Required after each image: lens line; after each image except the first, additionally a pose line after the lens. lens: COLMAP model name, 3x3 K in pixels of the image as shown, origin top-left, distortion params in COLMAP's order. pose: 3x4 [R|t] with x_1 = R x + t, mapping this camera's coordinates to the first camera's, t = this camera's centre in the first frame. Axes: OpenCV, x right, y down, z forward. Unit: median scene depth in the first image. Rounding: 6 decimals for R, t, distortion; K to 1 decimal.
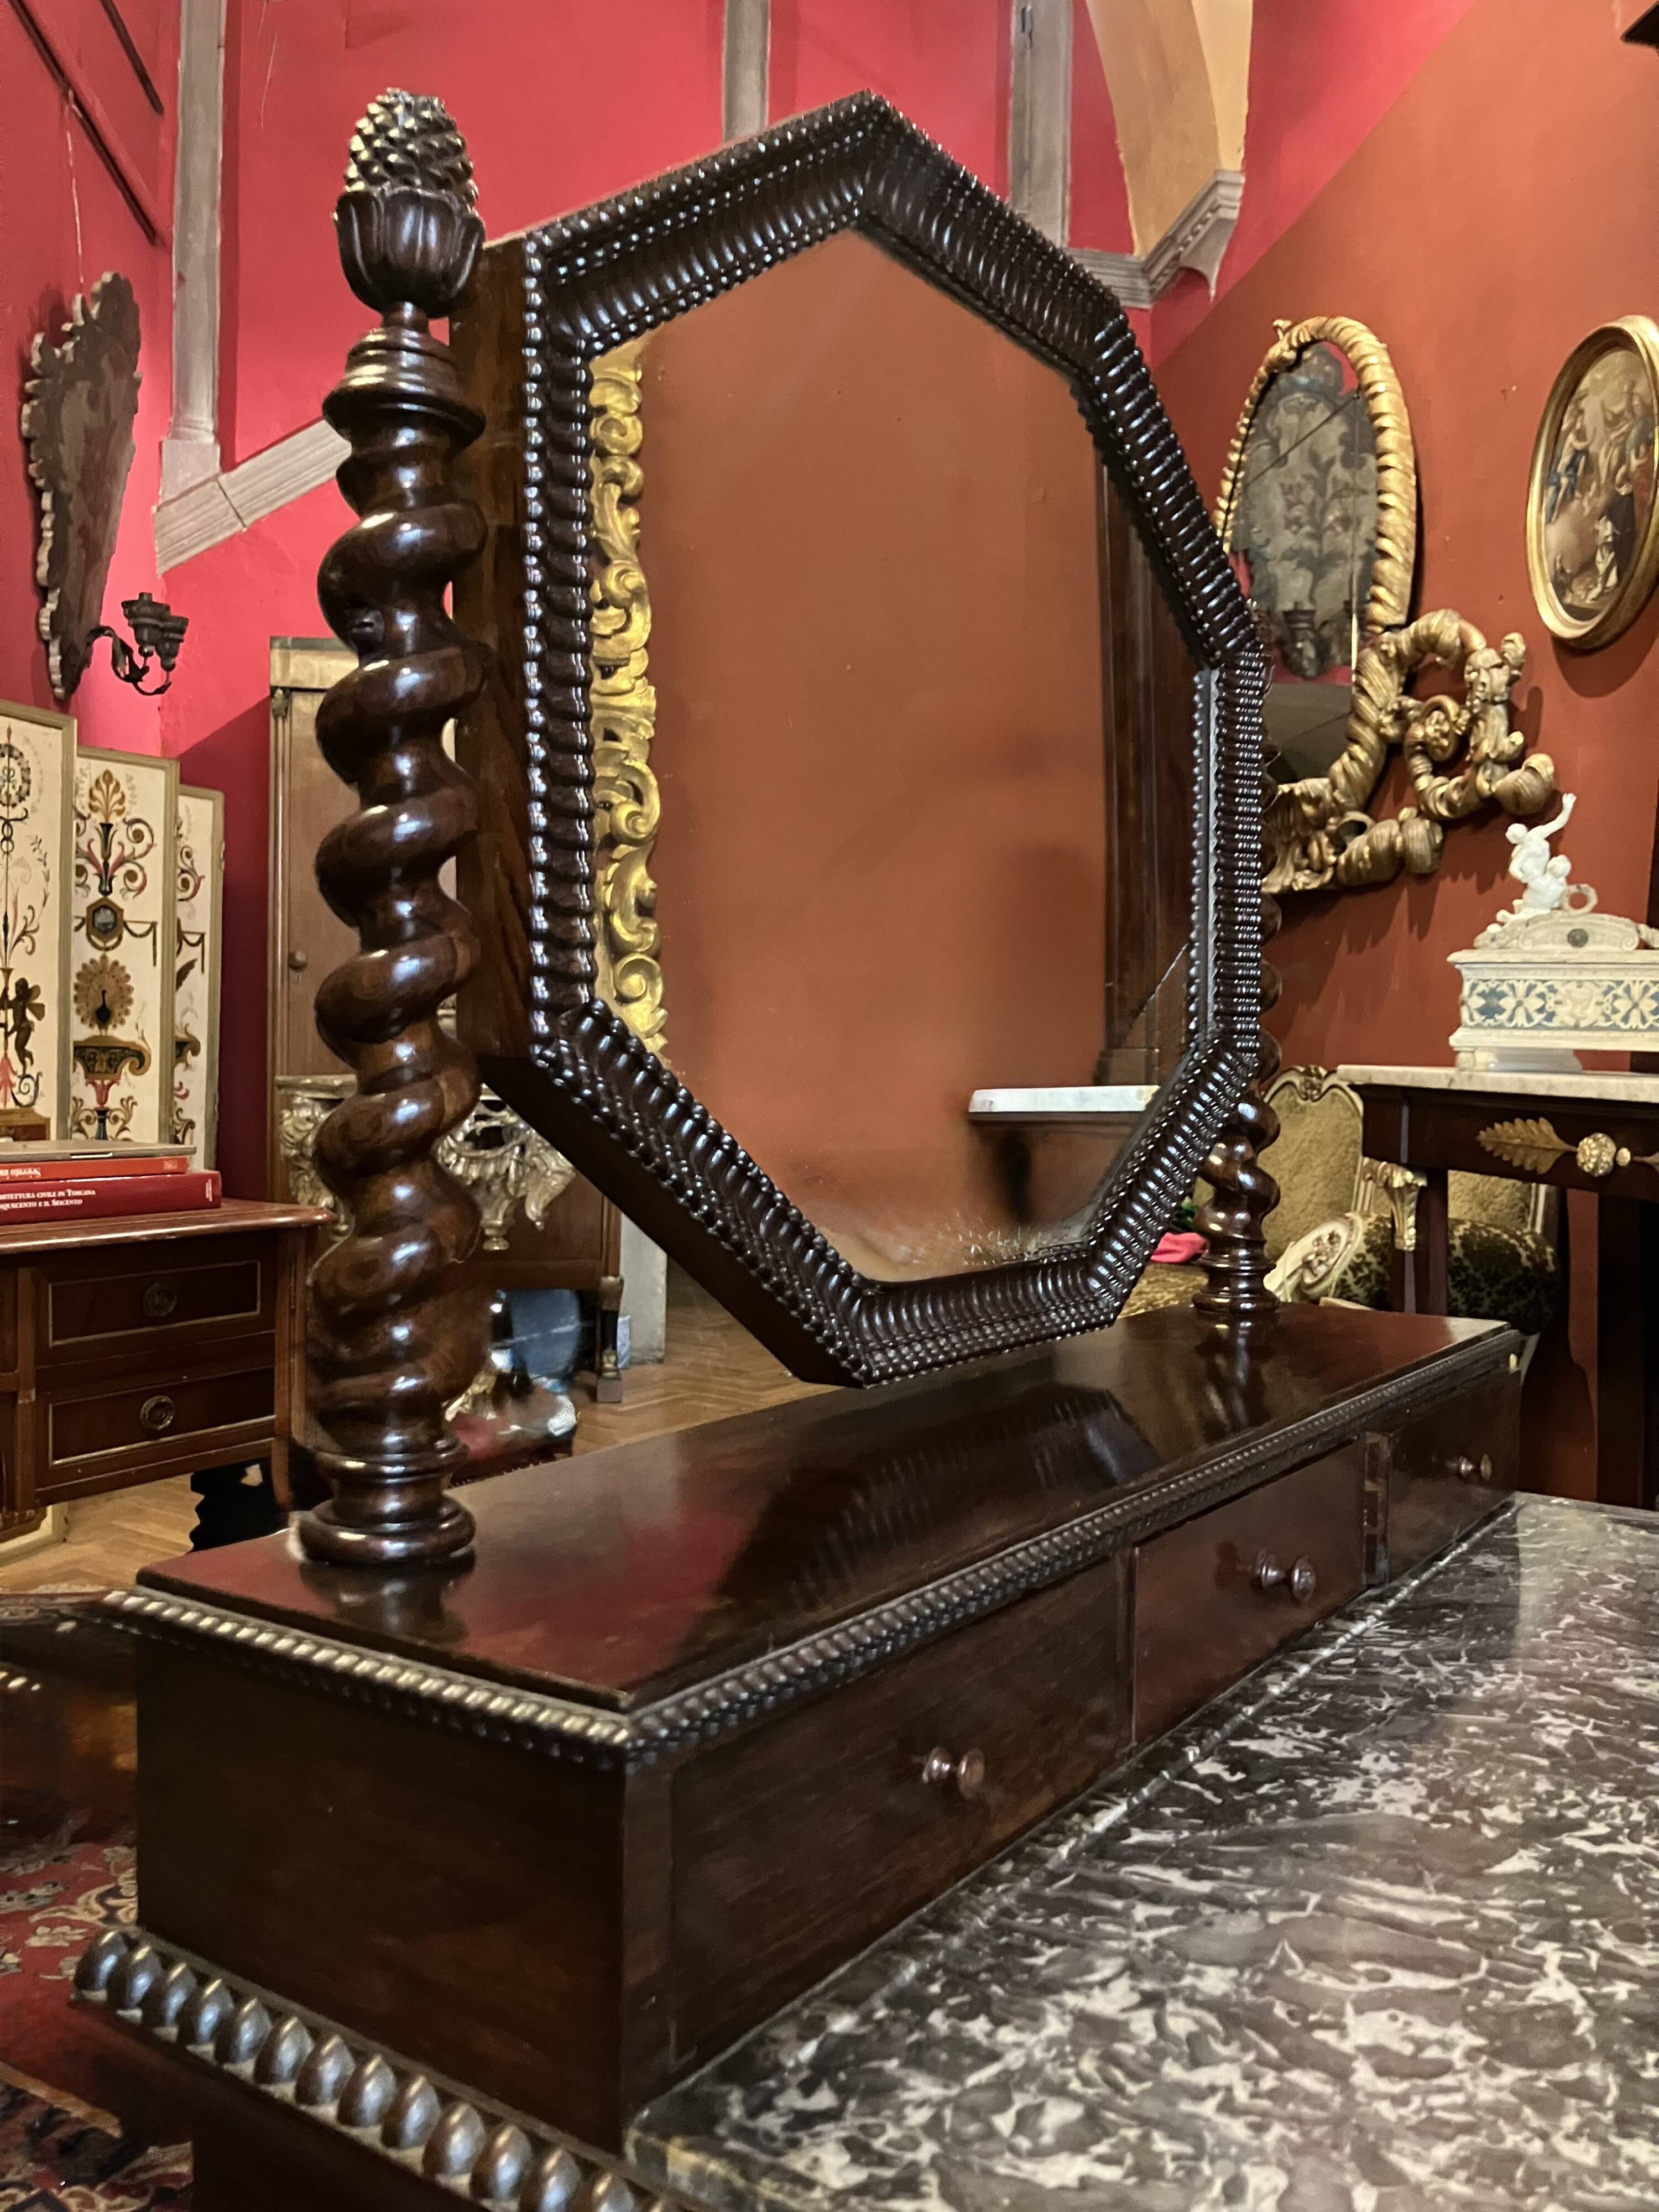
lens RADIAL K [[1877.9, 0, 786.0], [0, 1877.9, 1164.9], [0, 0, 1]] dist [0.002102, 0.018513]
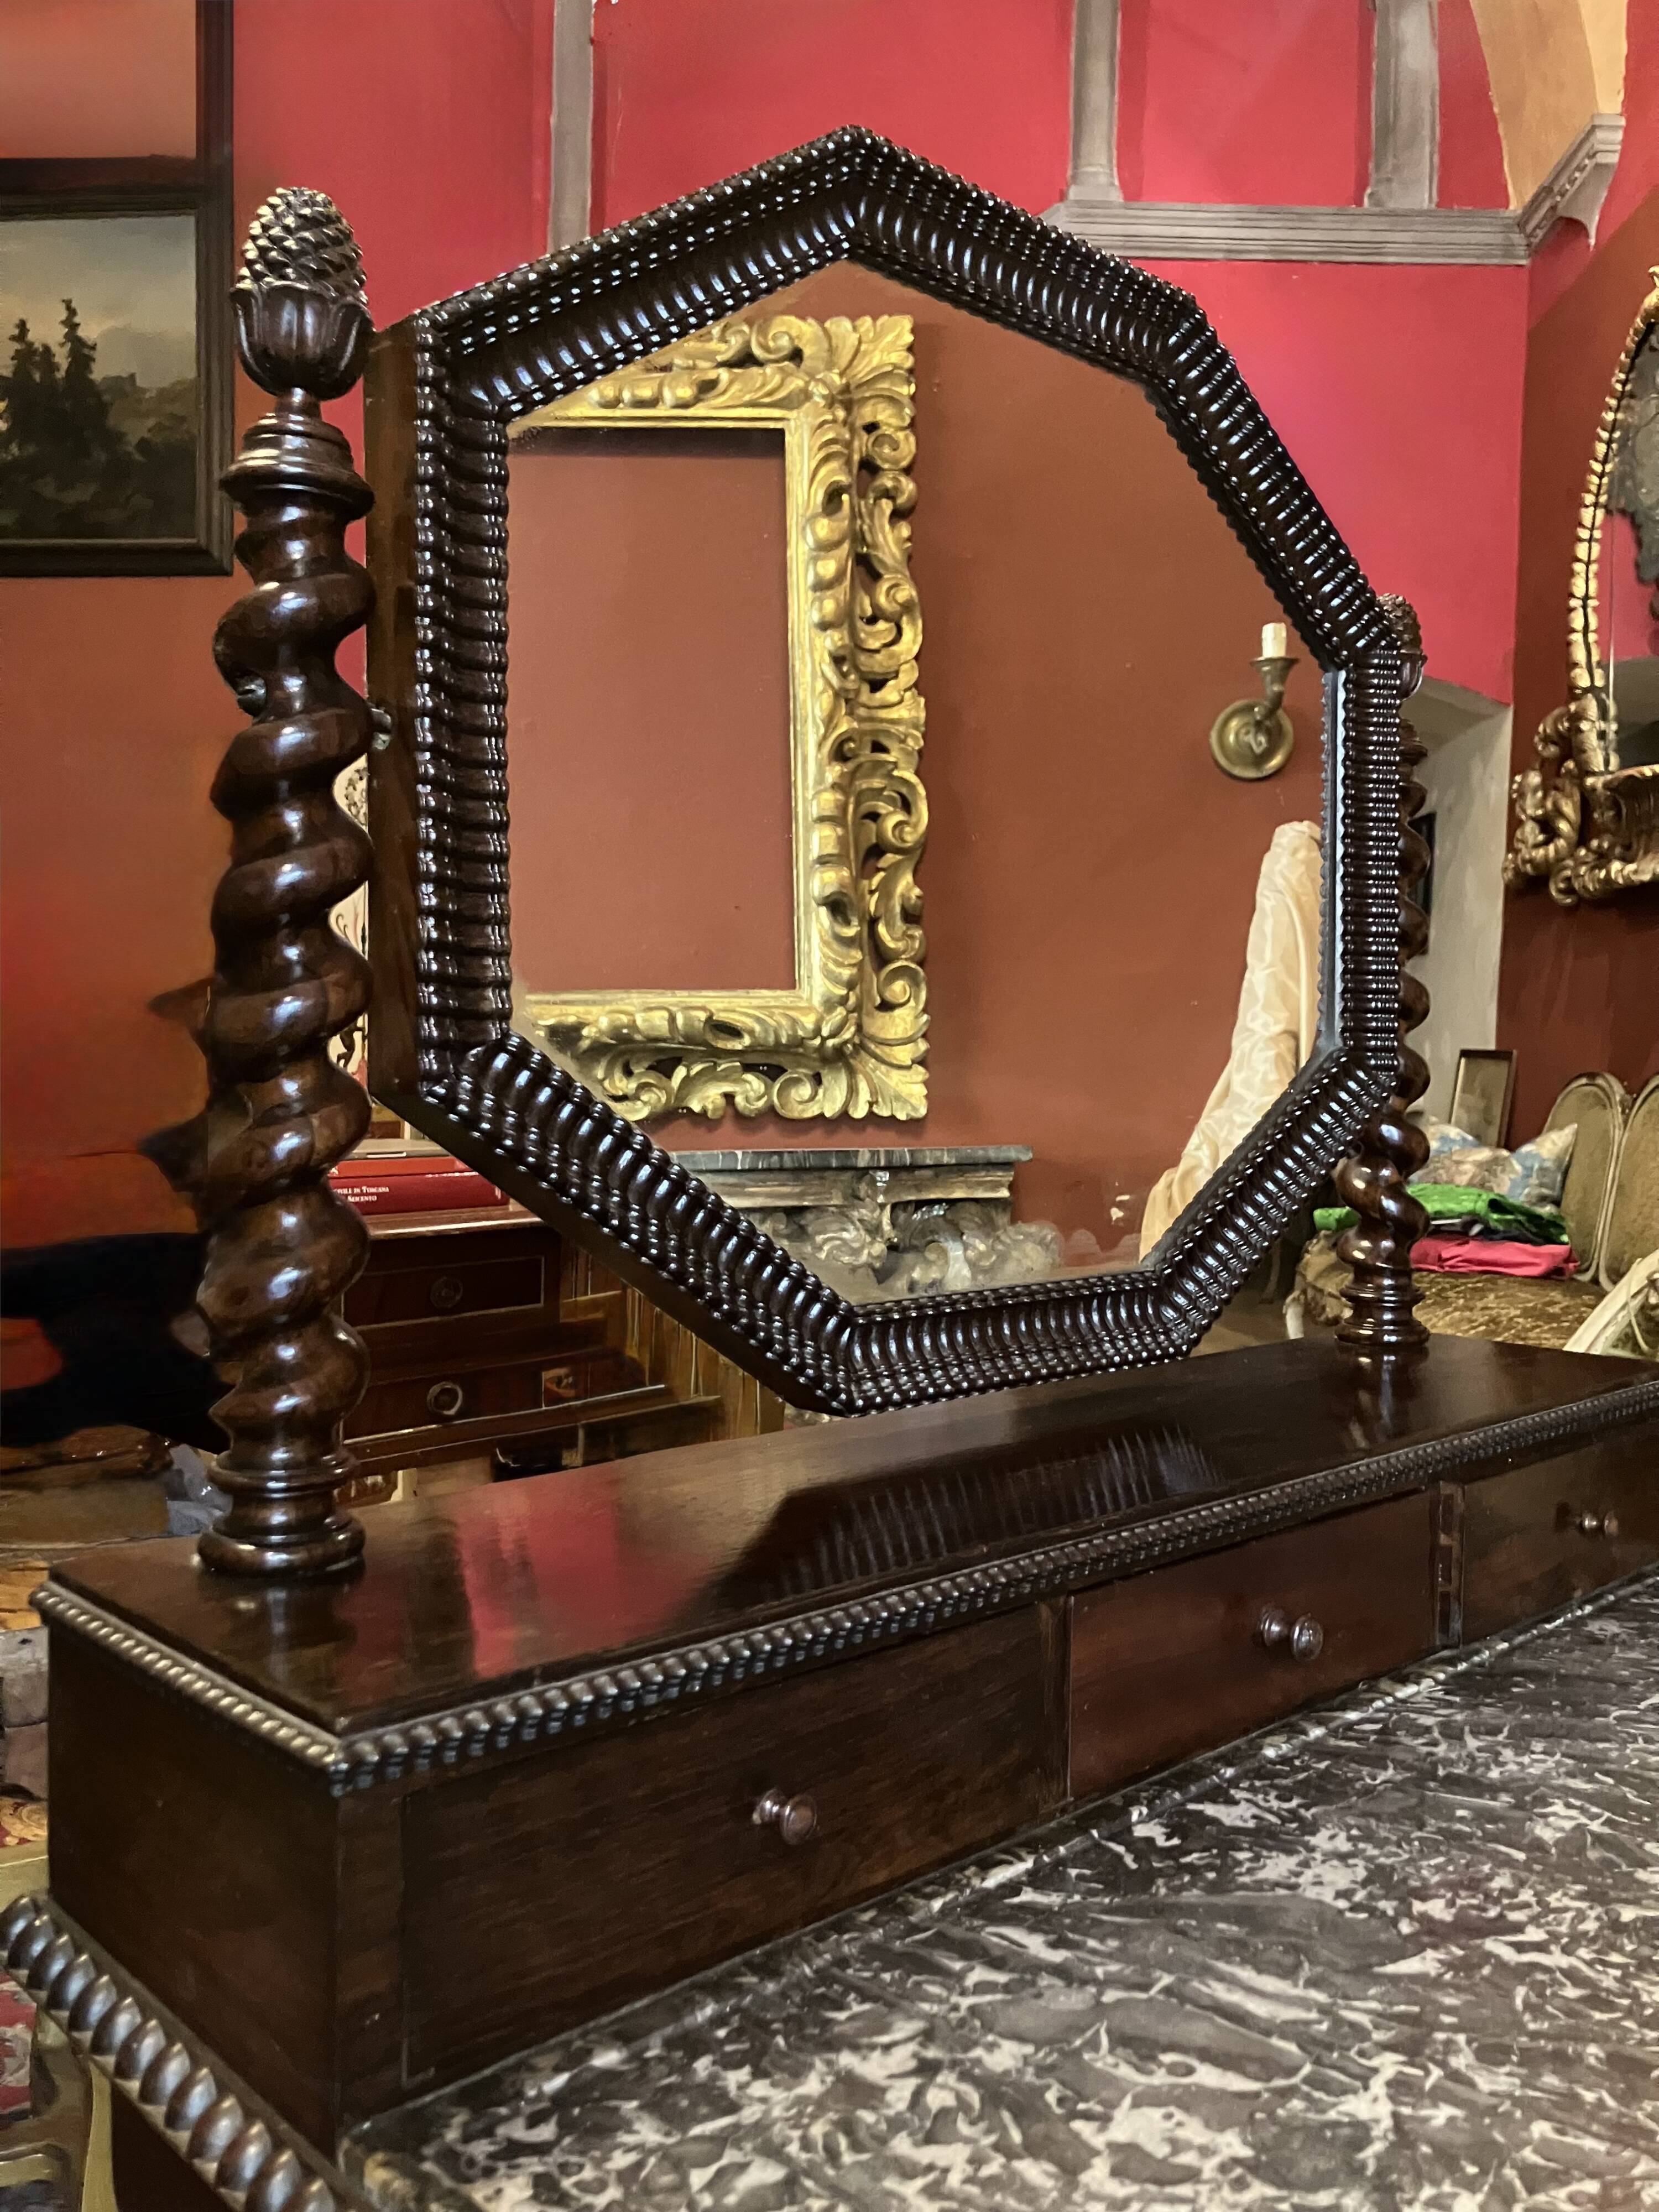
lens RADIAL K [[1870.6, 0, 802.8], [0, 1870.6, 1139.8], [0, 0, 1]] dist [0.005508, 0.007763]
pose [[0.977267, 0.008182, -0.211853, 0.289280], [-0.010392, 0.999903, -0.009319, -0.024056], [0.211756, 0.011309, 0.977257, 0.027567]]
